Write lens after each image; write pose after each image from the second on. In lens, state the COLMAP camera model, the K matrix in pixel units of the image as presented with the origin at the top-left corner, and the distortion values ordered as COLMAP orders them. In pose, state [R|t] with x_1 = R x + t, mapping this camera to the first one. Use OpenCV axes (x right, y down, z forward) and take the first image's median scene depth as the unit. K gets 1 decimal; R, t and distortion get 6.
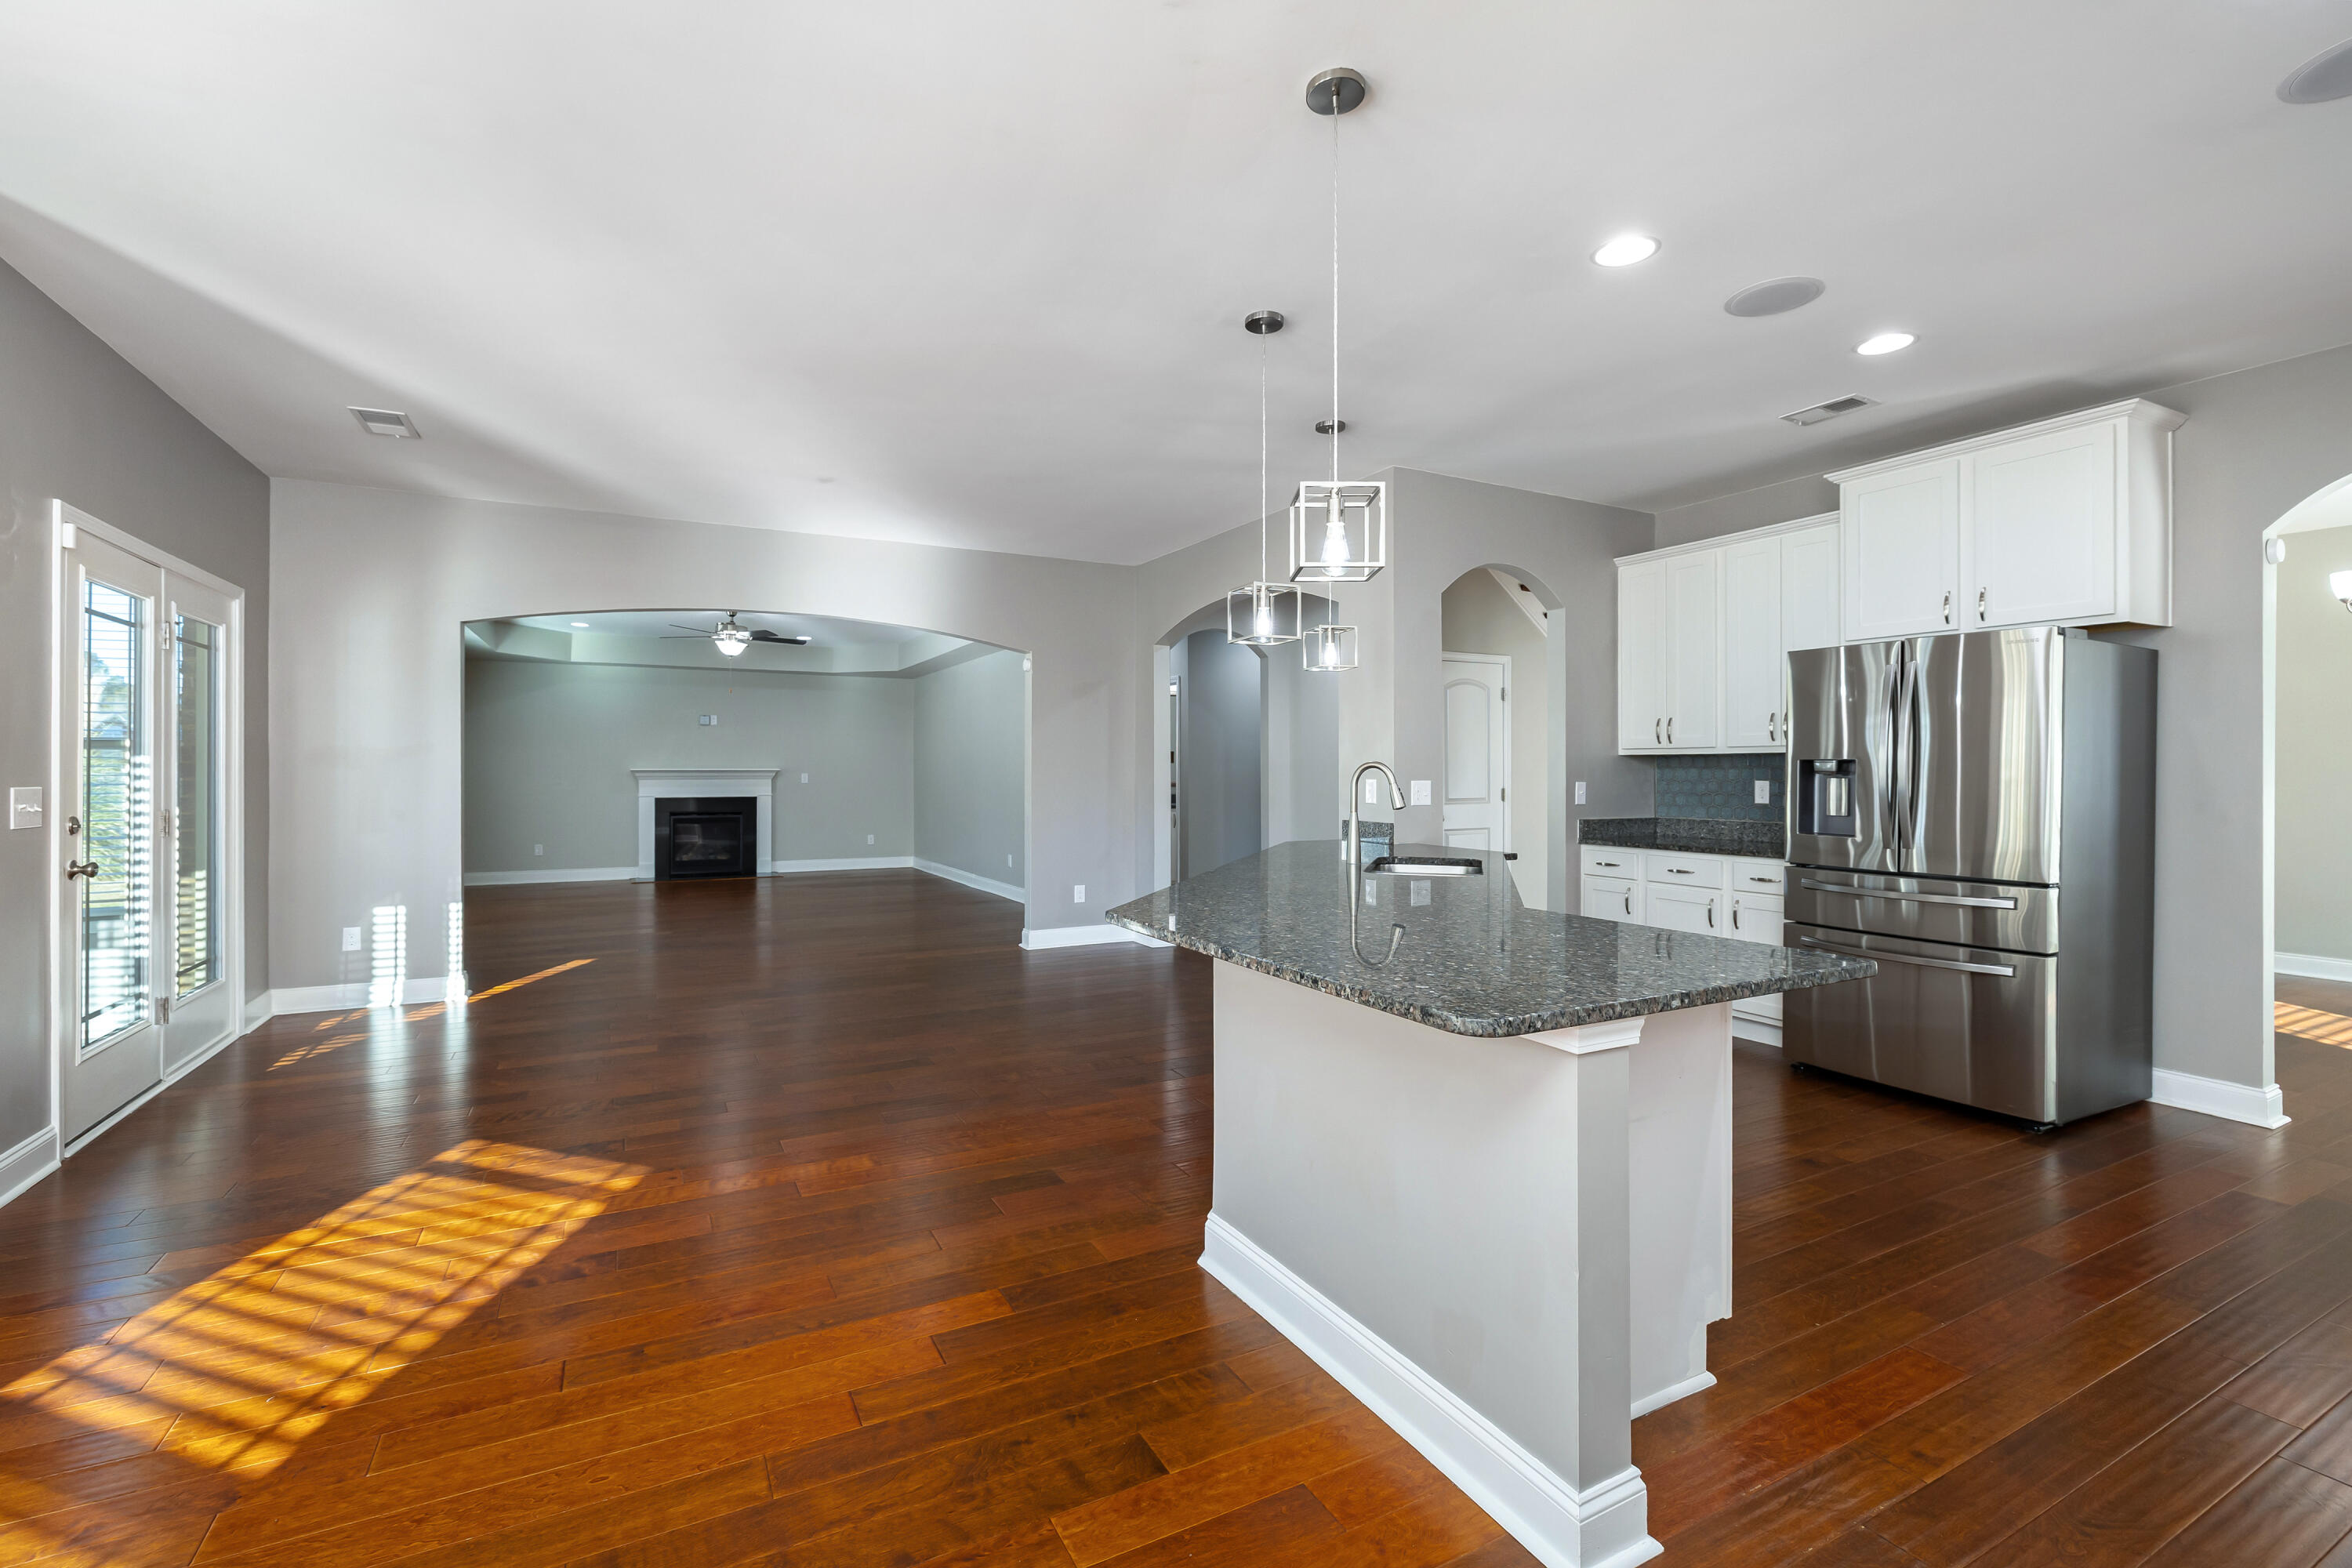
lens RADIAL K [[1009.0, 0, 1170.5], [0, 1009.0, 768.0], [0, 0, 1]] dist [0.002097, -0.000504]
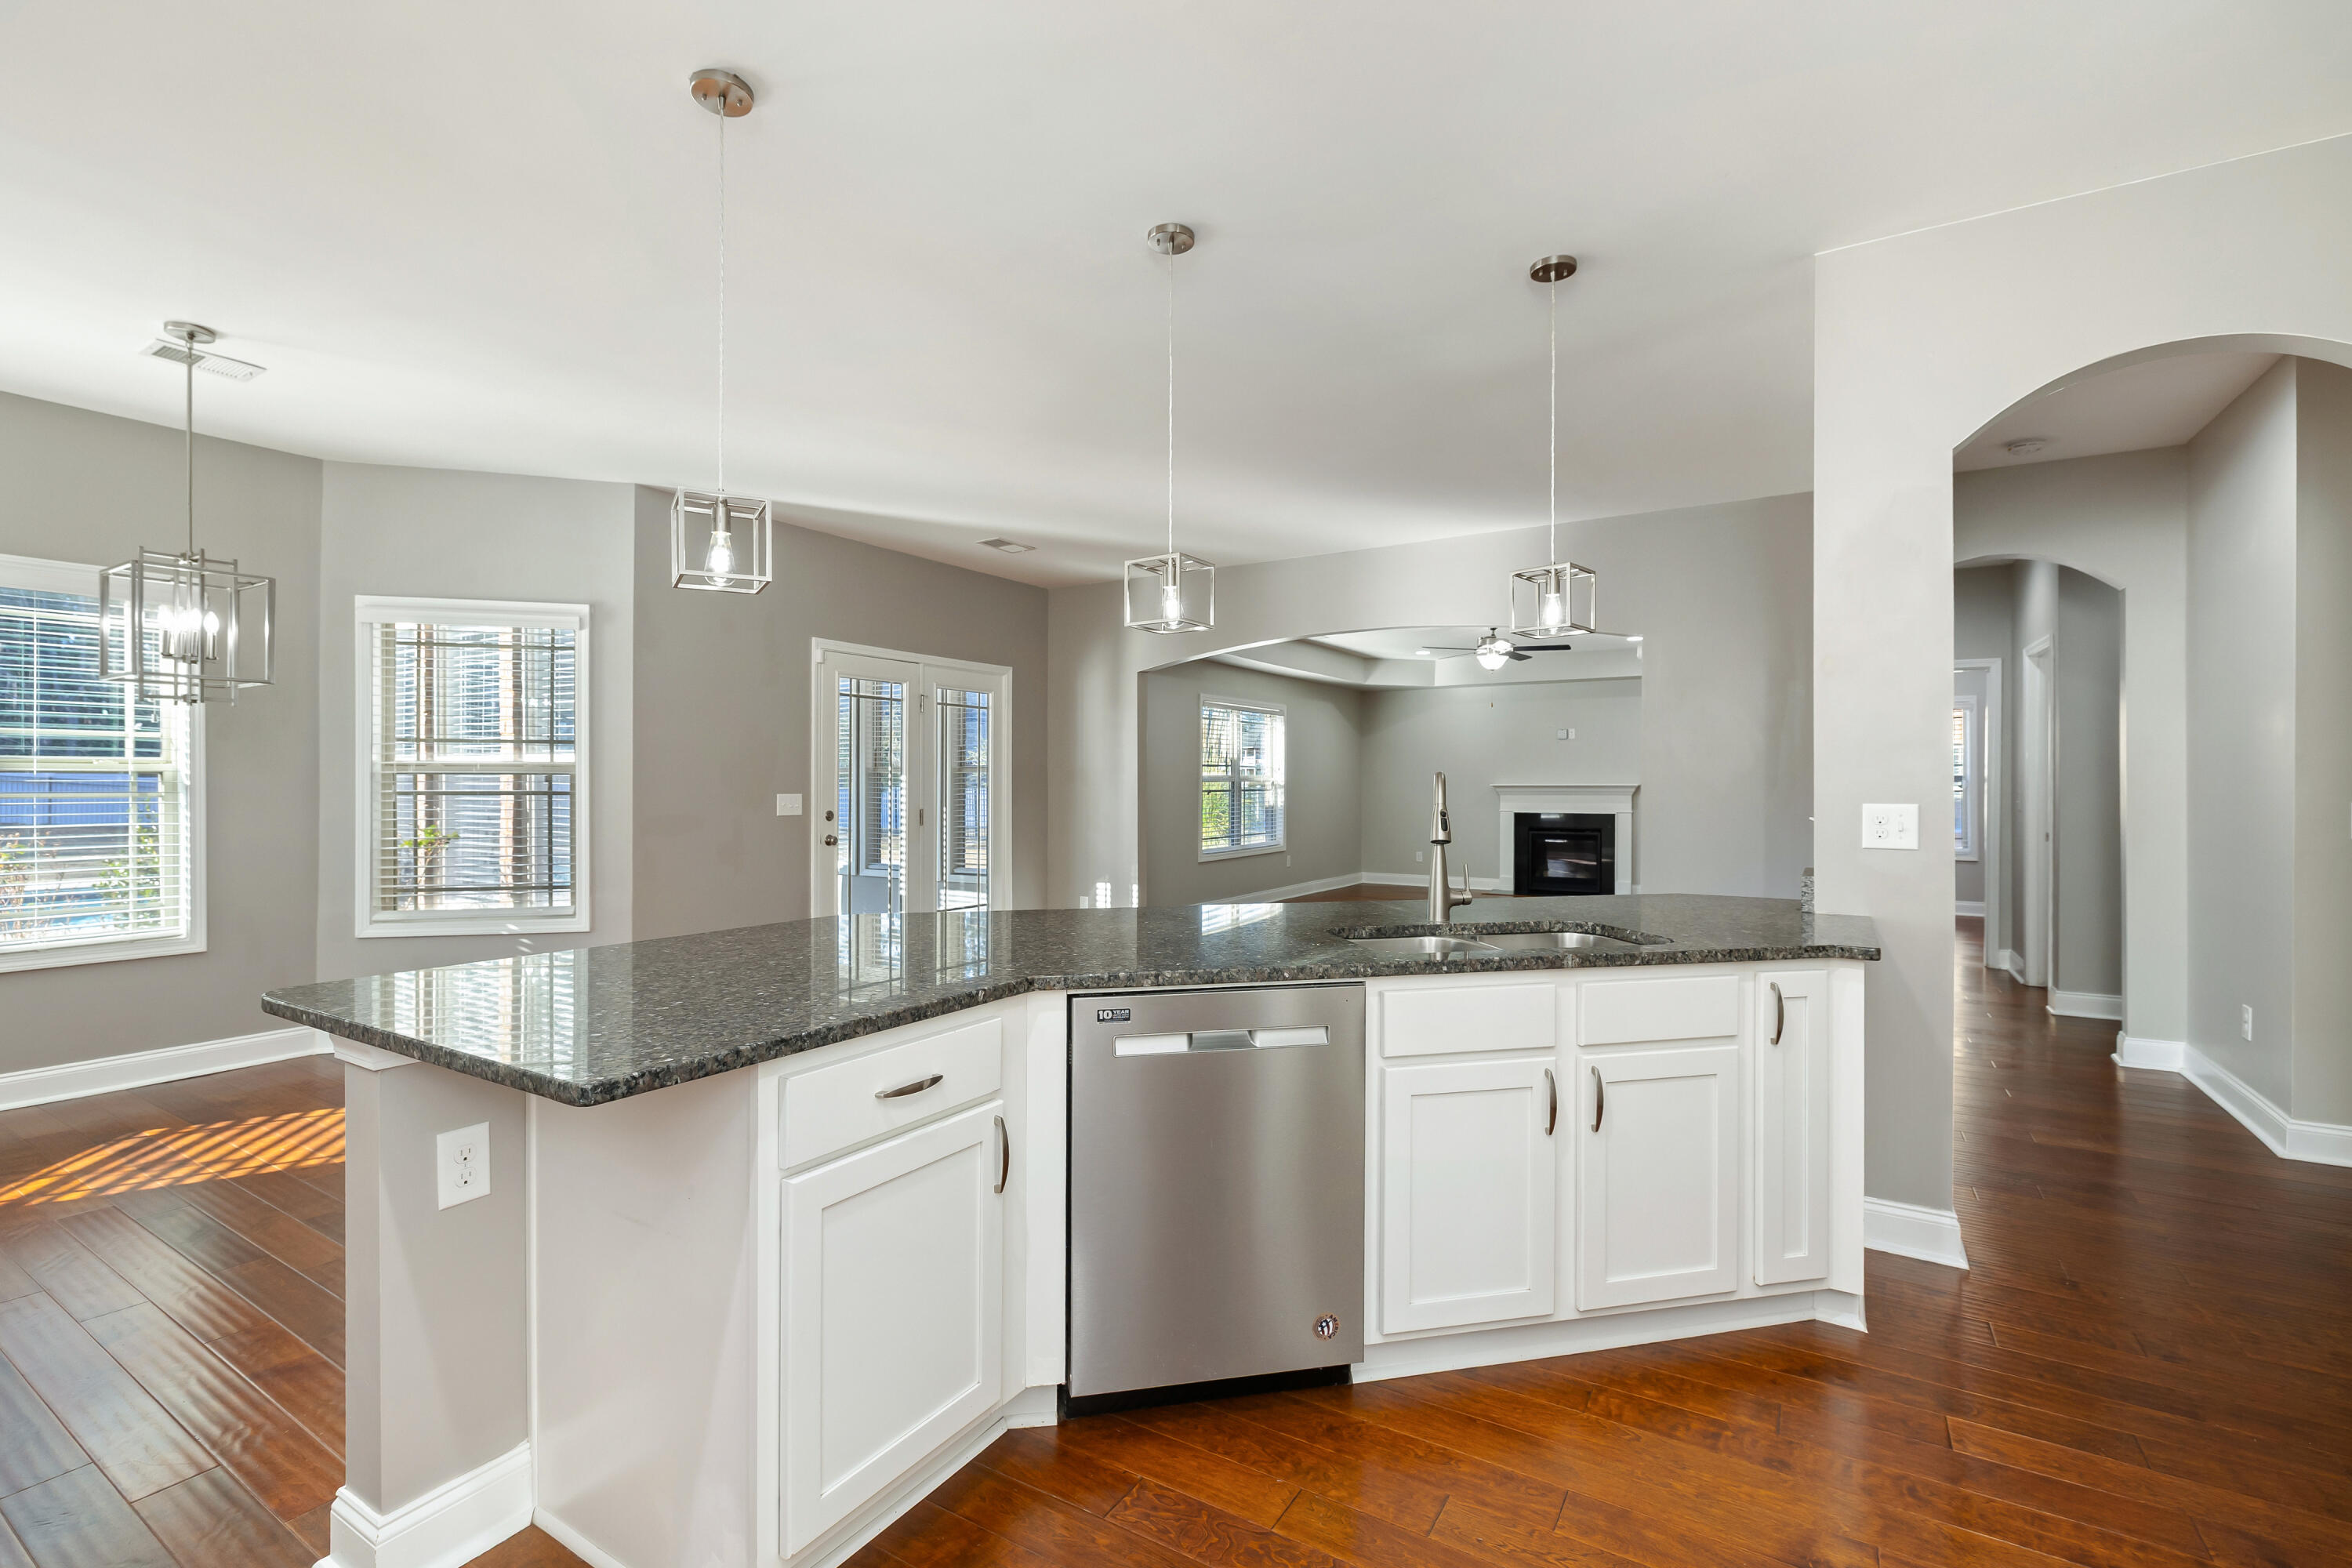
lens RADIAL K [[1060.0, 0, 1191.7], [0, 1060.0, 774.3], [0, 0, 1]] dist [0.003916, -0.000029]
pose [[0.522092, -0.006478, -0.852864, 0.580468], [-0.001775, 0.999961, -0.008682, 0.002285], [0.852887, 0.006047, 0.522060, 0.399823]]
